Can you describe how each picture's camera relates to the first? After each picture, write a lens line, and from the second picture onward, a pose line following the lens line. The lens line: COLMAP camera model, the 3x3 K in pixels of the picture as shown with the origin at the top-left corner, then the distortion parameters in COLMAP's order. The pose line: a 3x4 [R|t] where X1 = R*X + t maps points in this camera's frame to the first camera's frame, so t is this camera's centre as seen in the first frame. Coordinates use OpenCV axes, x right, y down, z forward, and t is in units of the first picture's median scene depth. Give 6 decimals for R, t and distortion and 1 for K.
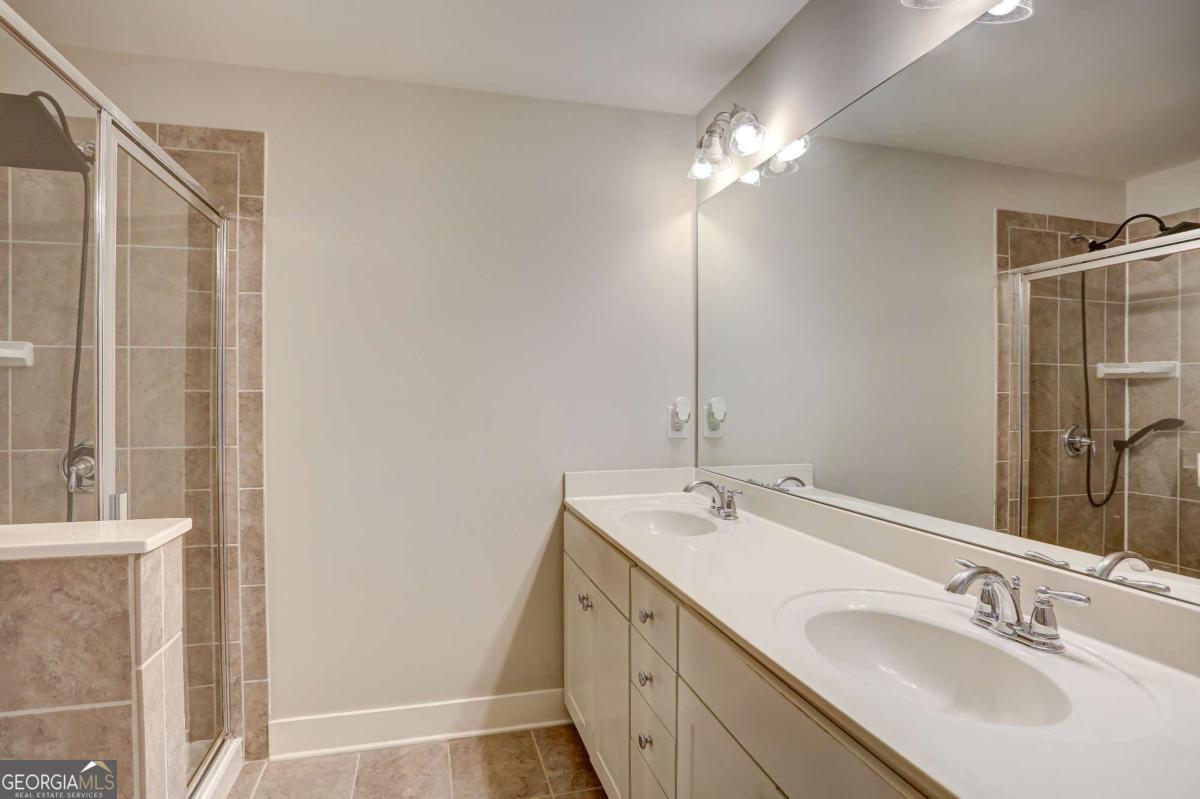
lens RADIAL K [[622.7, 0, 600.0], [0, 622.7, 399.5], [0, 0, 1]] dist [-0.086287, 0.043034]
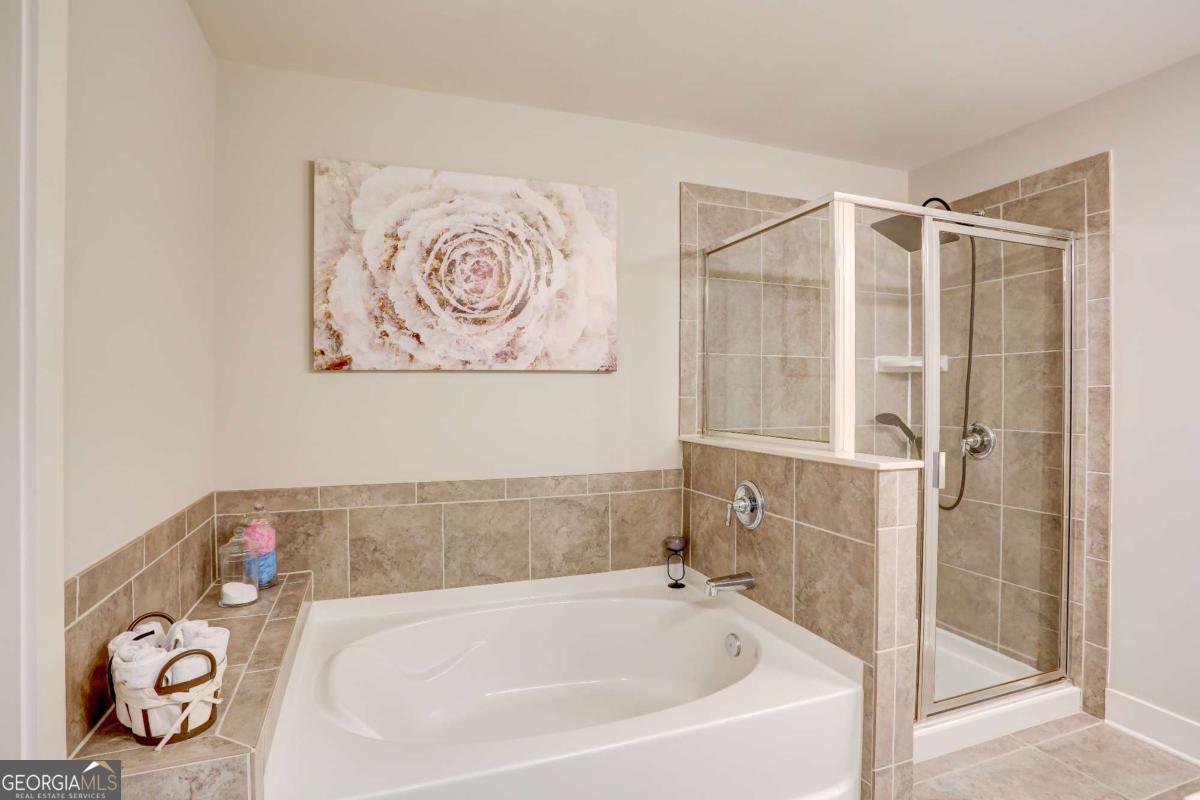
lens RADIAL K [[583.0, 0, 593.5], [0, 583.0, 399.9], [0, 0, 1]] dist [-0.076850, 0.033533]
pose [[0.109658, 0.013531, -0.993877, 0.358661], [-0.005932, 0.999898, 0.012959, 0.003700], [0.993952, 0.004474, 0.109727, -0.046276]]
